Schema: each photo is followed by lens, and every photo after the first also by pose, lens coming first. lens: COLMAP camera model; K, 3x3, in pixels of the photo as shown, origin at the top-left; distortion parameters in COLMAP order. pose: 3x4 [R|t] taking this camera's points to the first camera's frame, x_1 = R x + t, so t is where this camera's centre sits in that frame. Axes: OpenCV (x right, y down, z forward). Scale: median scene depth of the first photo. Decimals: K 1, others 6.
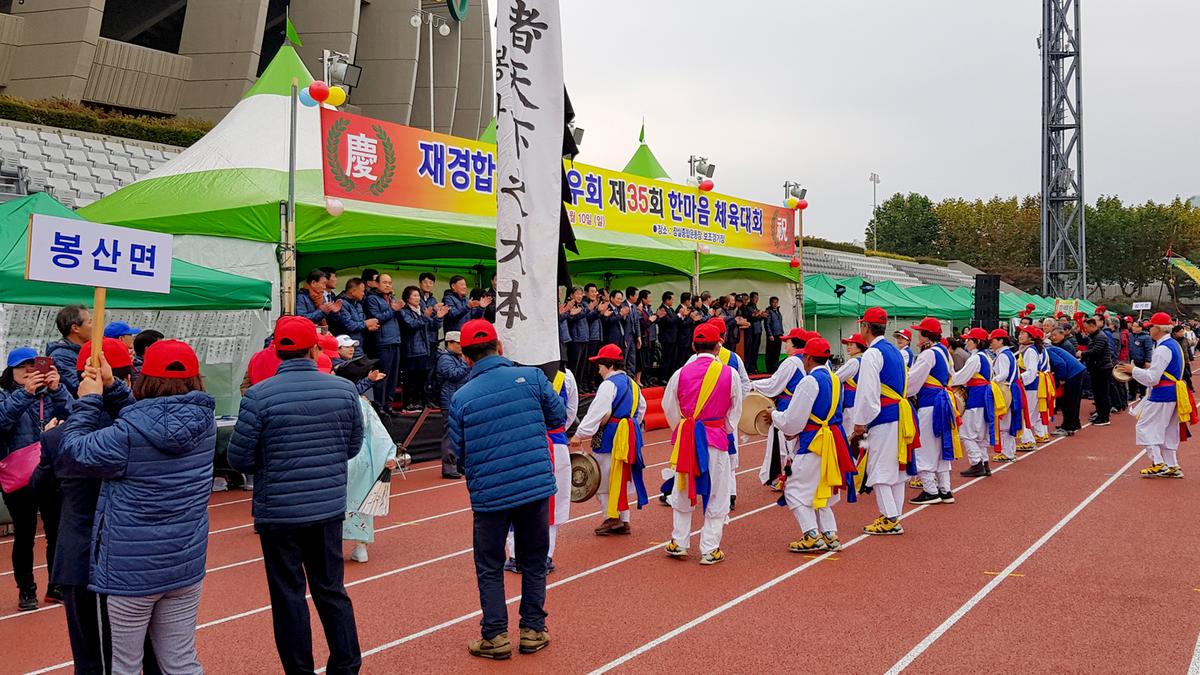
lens RADIAL K [[1224.4, 0, 598.5], [0, 1224.4, 419.0], [0, 0, 1]] dist [0.008087, -0.039809]
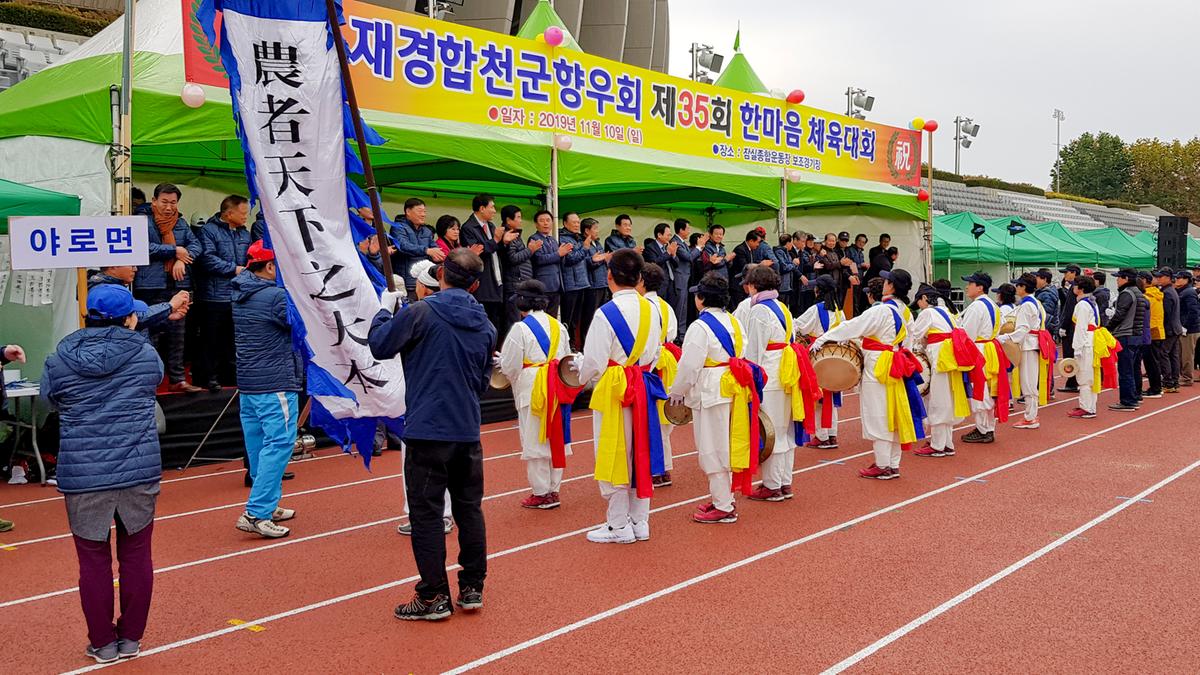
lens RADIAL K [[1082.4, 0, 712.0], [0, 1082.4, 332.7], [0, 0, 1]] dist [0.074178, -0.134393]
pose [[0.993295, 0.026256, -0.112583, 0.125034], [-0.027854, 0.999532, -0.012639, -0.025306], [0.112198, 0.015690, 0.993562, 0.295109]]
